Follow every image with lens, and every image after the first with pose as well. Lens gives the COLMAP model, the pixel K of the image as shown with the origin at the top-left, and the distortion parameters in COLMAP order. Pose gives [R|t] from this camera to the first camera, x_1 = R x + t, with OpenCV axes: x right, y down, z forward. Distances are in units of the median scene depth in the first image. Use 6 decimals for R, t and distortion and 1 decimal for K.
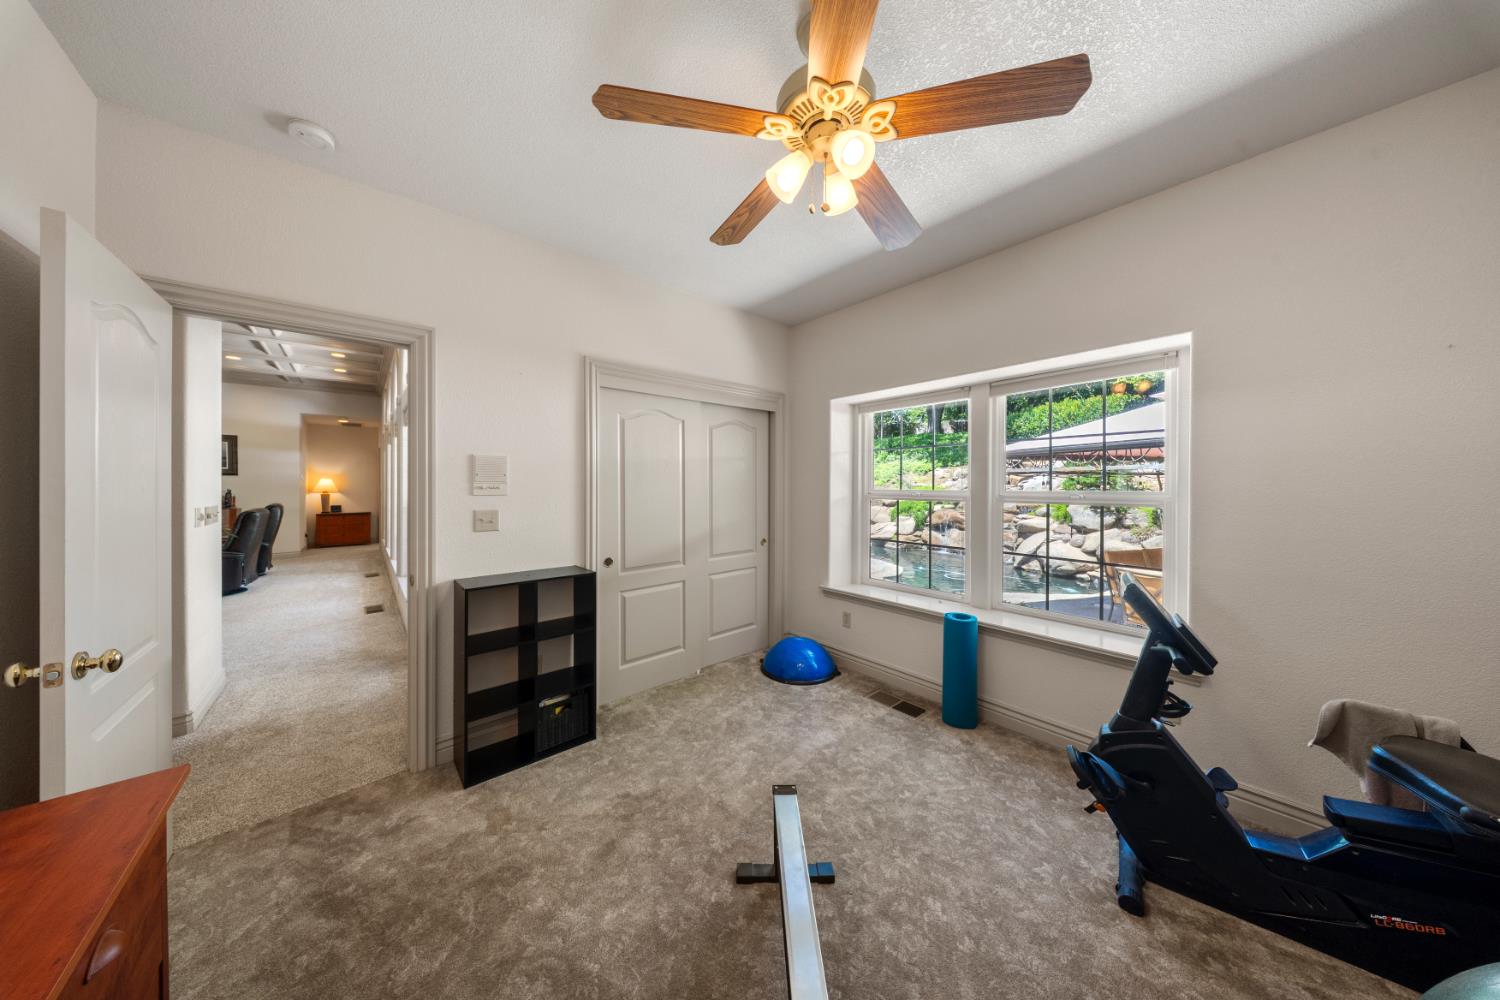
lens RADIAL K [[438.8, 0, 754.1], [0, 438.8, 486.4], [0, 0, 1]] dist [0.000258, -0.000002]
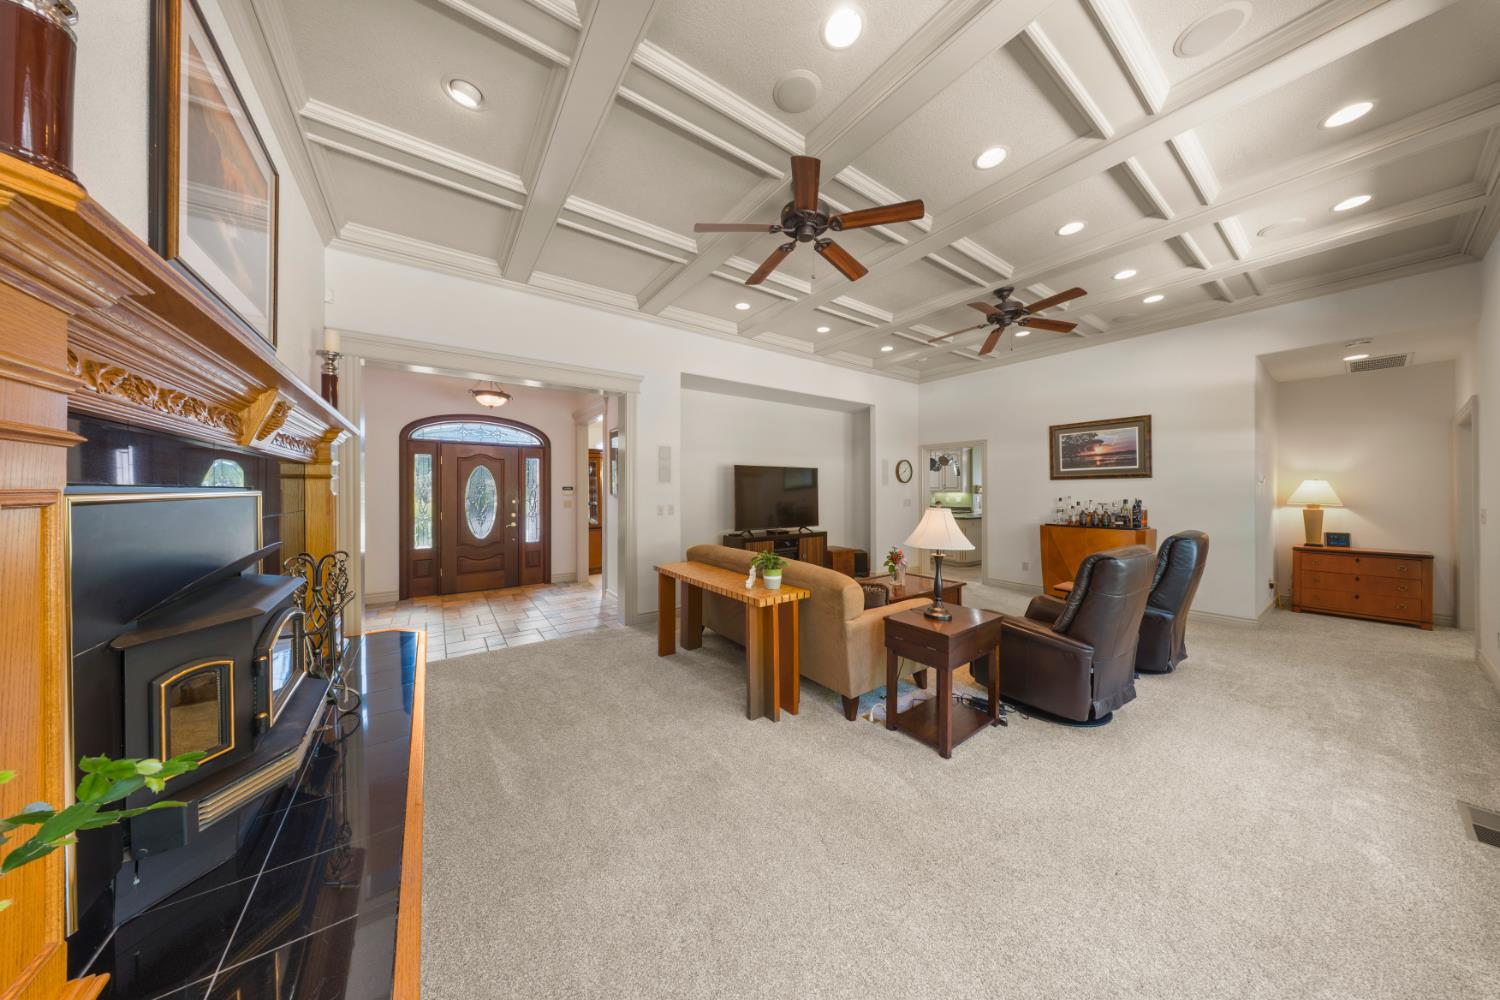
lens RADIAL K [[444.6, 0, 750.0], [0, 444.6, 500.0], [0, 0, 1]] dist [-0.000239, -0.000061]
pose [[-0.115433, 0.001857, -0.993314, -0.410407], [0.001311, 0.999998, 0.001717, 0.004730], [0.993314, -0.001104, -0.115435, 0.433325]]
